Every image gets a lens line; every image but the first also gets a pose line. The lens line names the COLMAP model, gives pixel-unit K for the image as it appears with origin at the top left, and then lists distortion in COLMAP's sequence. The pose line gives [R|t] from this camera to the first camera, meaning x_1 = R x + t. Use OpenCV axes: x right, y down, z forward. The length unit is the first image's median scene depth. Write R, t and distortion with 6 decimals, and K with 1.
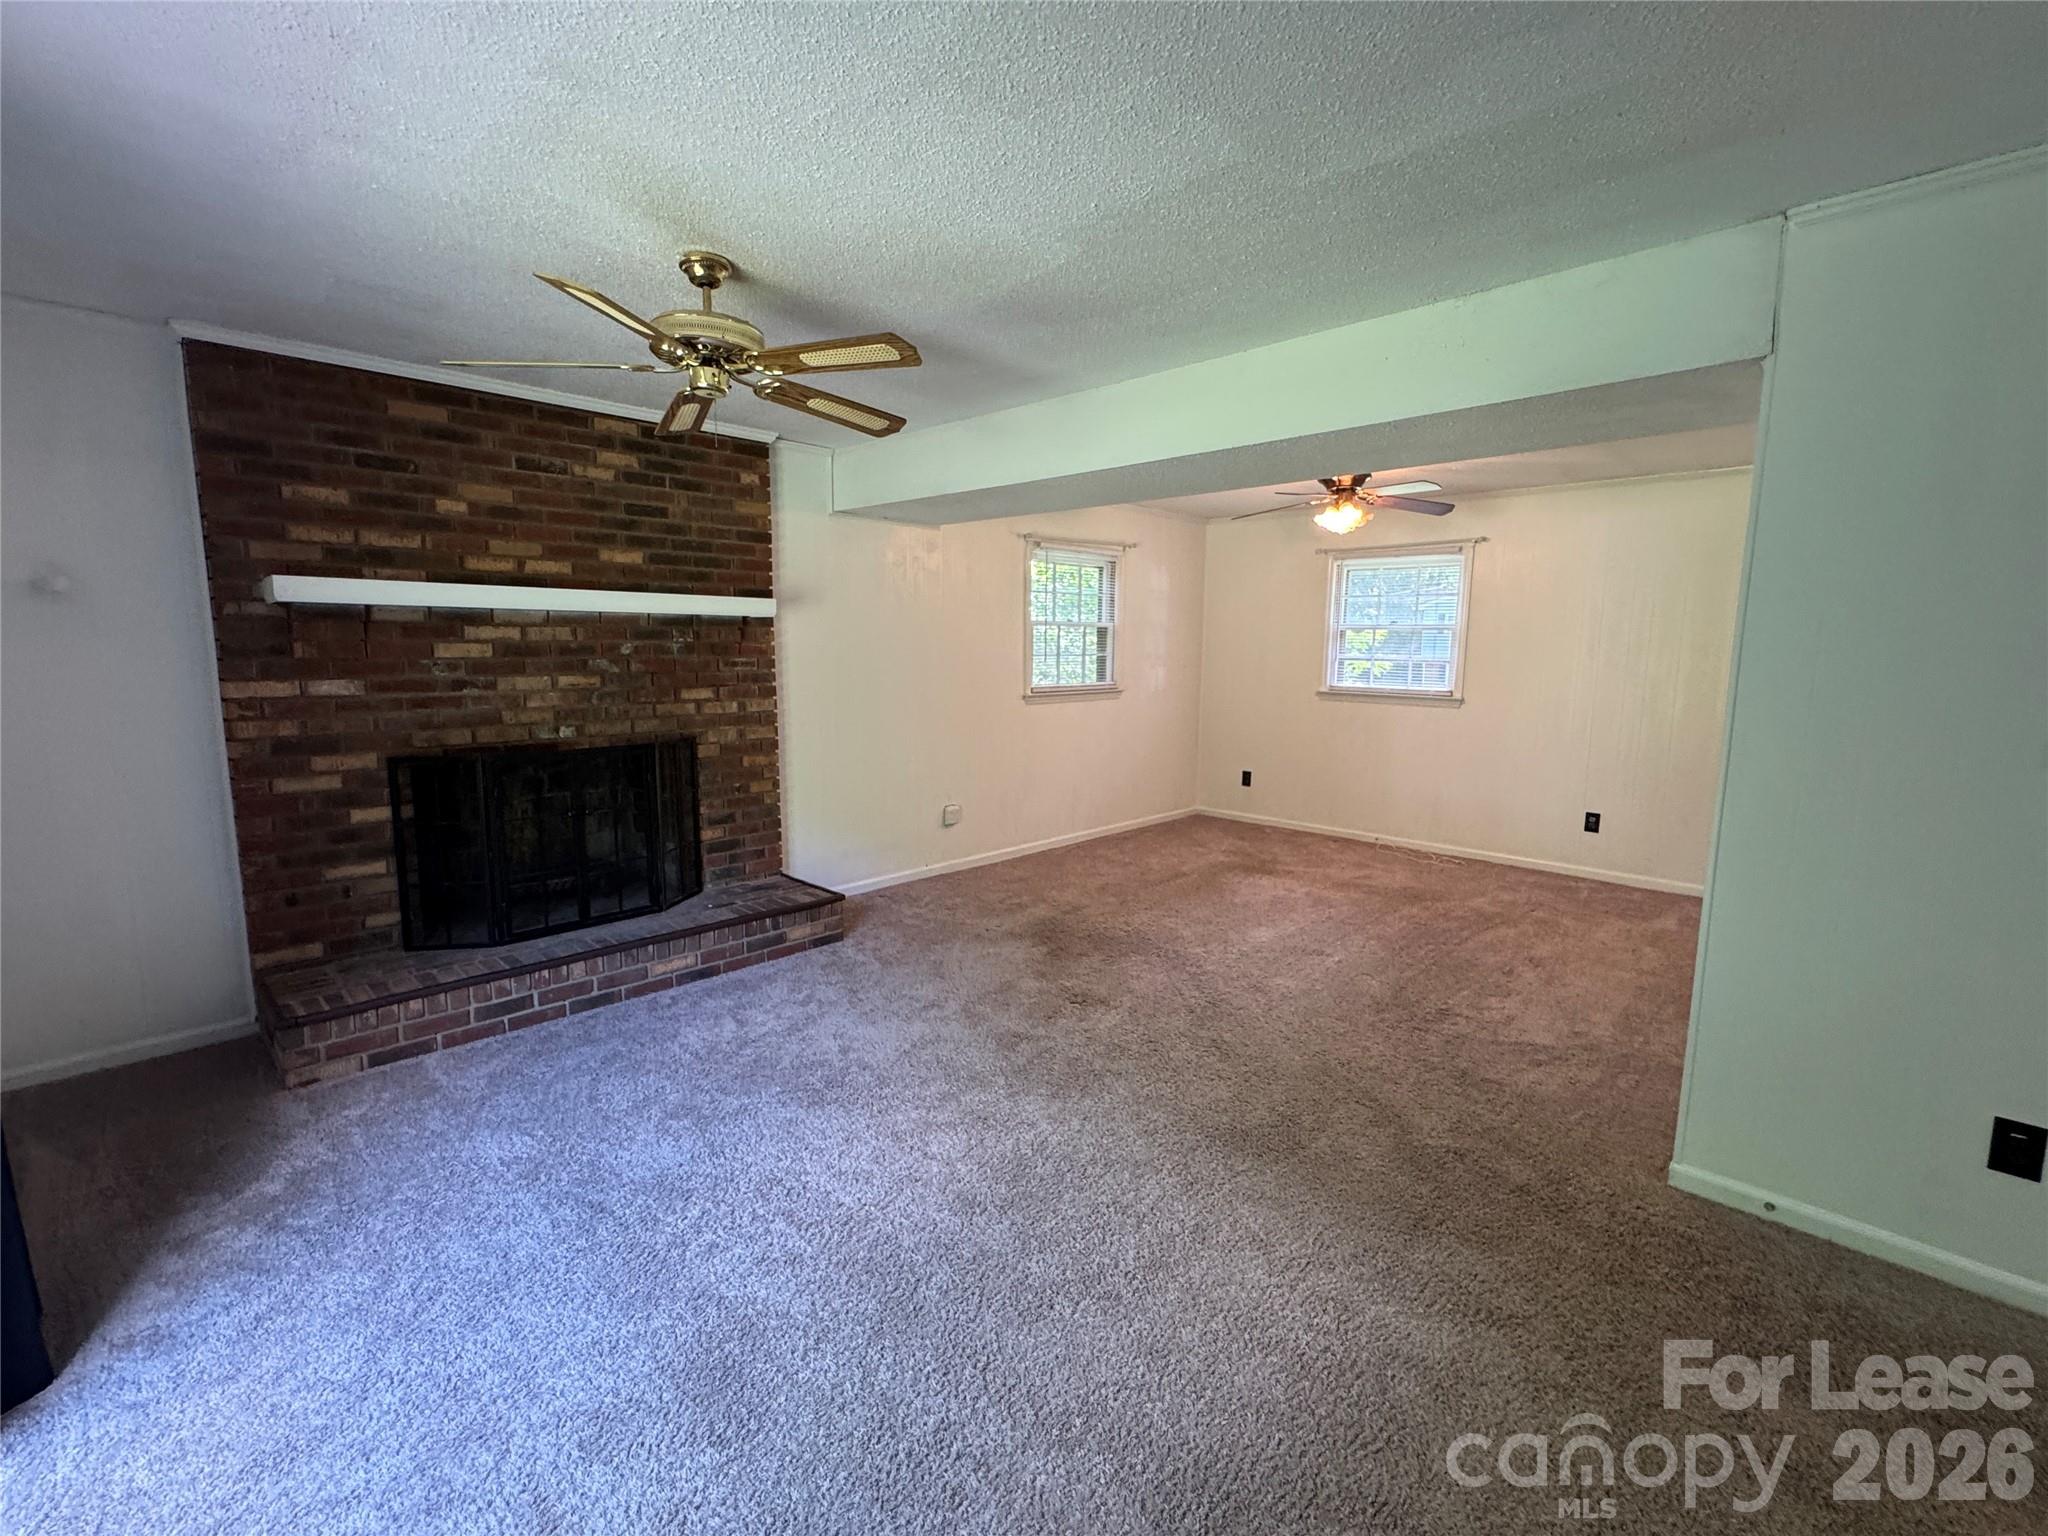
lens RADIAL K [[900.0, 0, 1023.6], [0, 900.0, 769.0], [0, 0, 1]] dist [-0.000733, 0.000123]
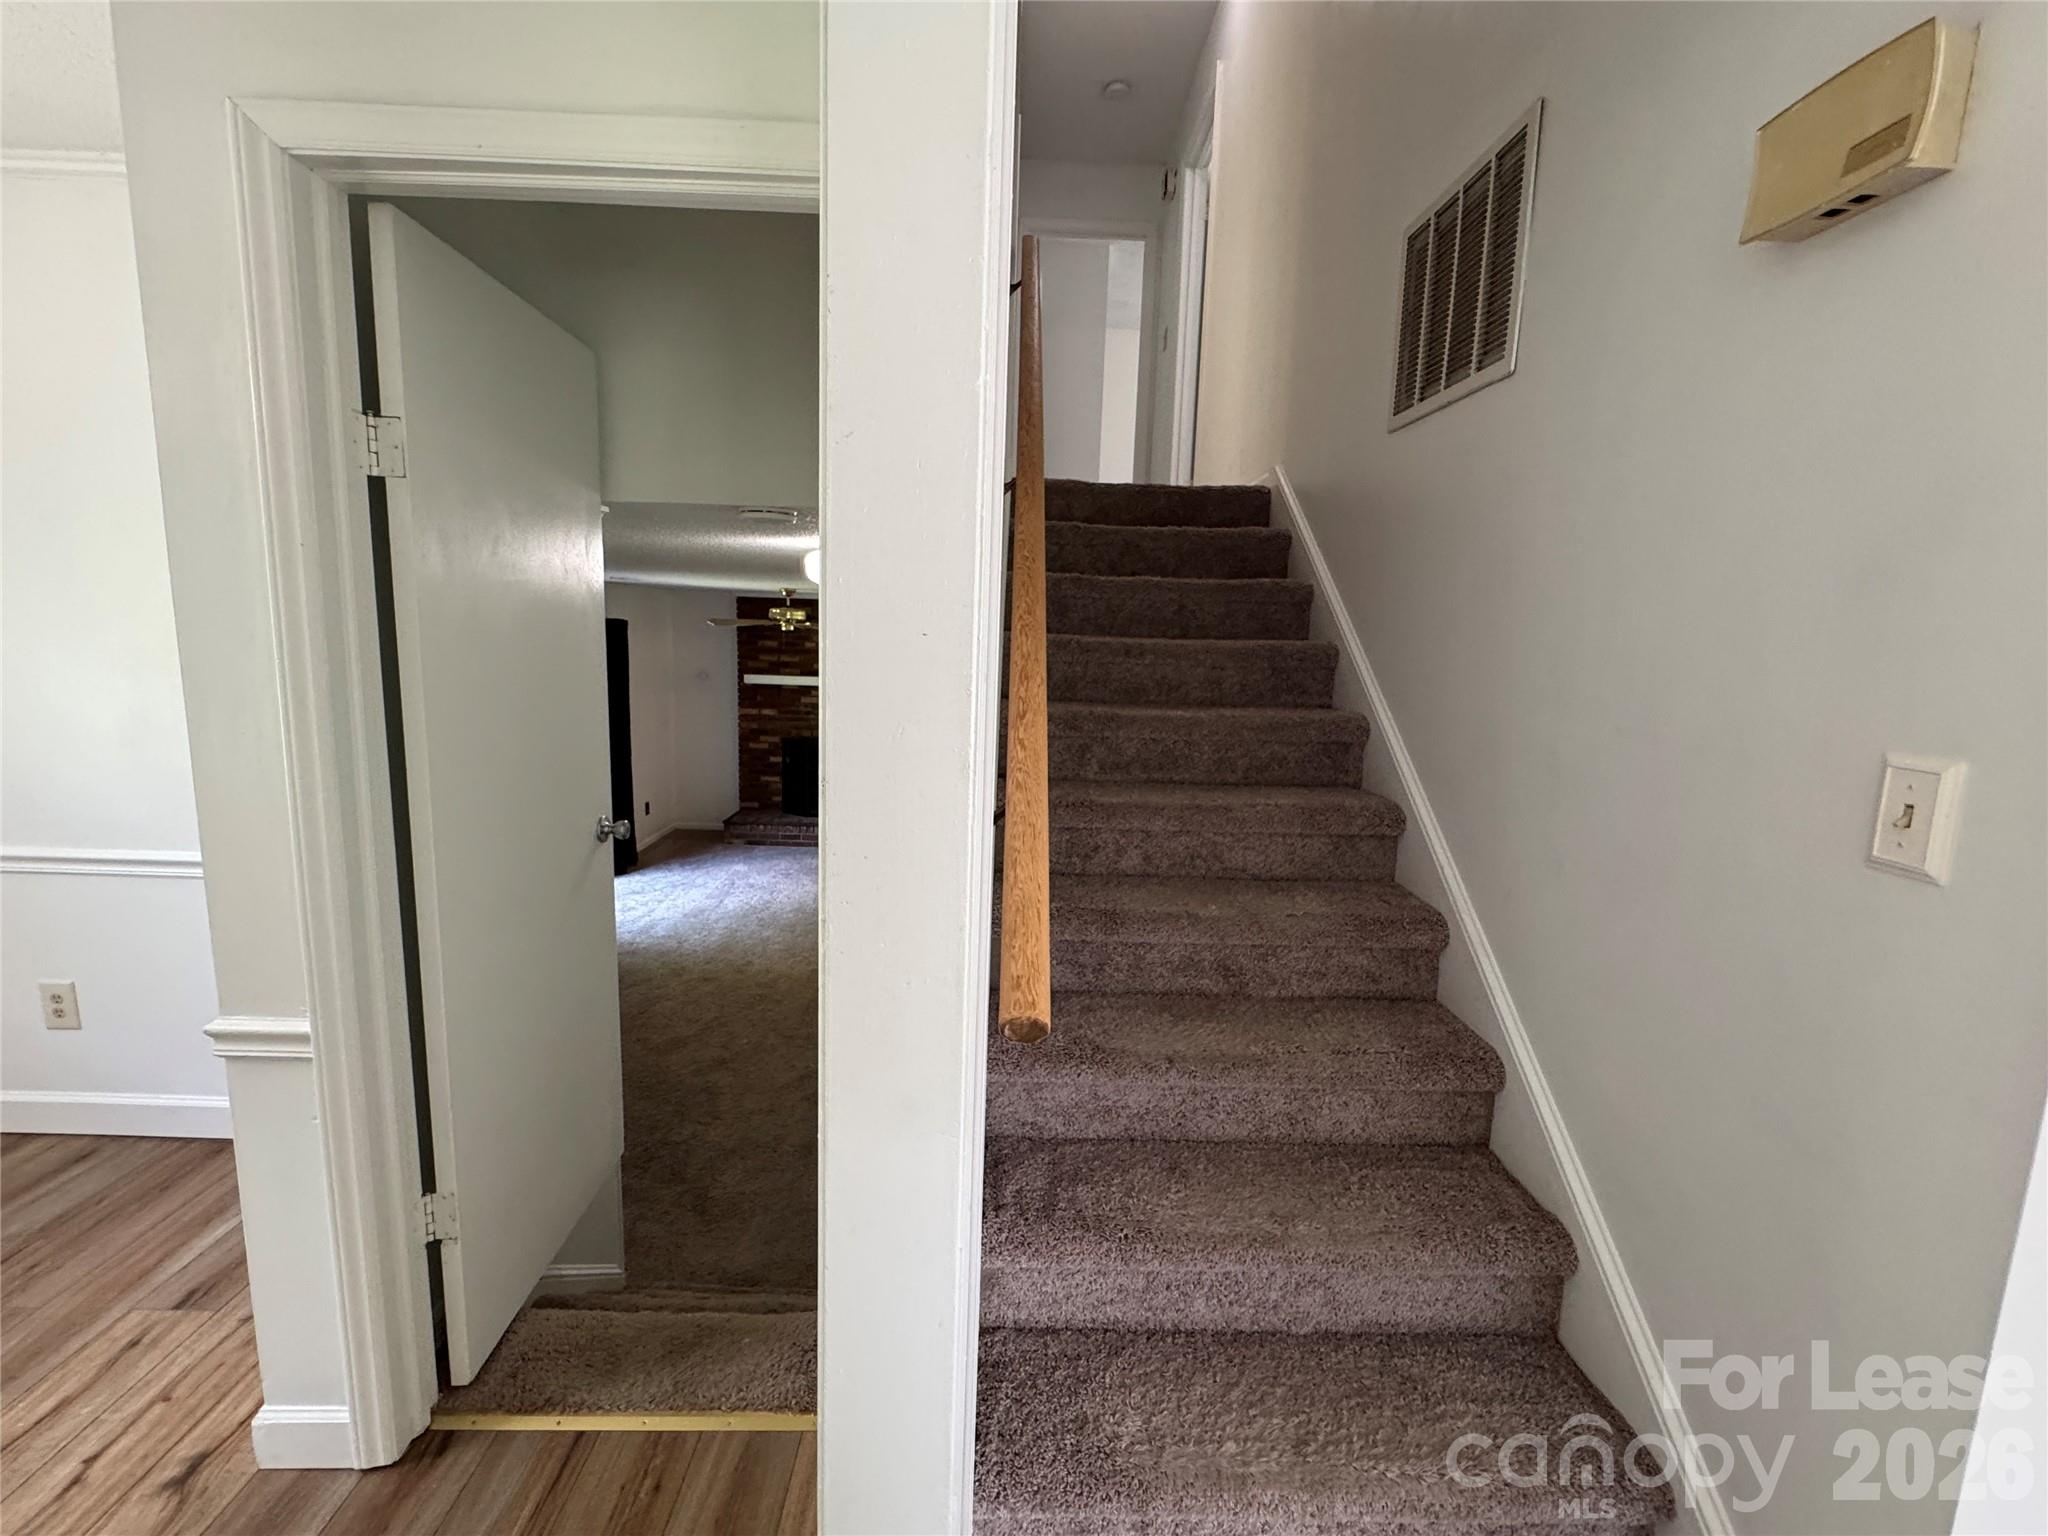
lens RADIAL K [[900.0, 0, 1017.8], [0, 900.0, 769.8], [0, 0, 1]] dist [-0.000733, 0.000123]
pose [[0.719411, 0.128392, -0.682615, 1.719286], [-0.123424, 0.990757, 0.056272, -0.166019], [0.683531, 0.043768, 0.728608, -0.493132]]
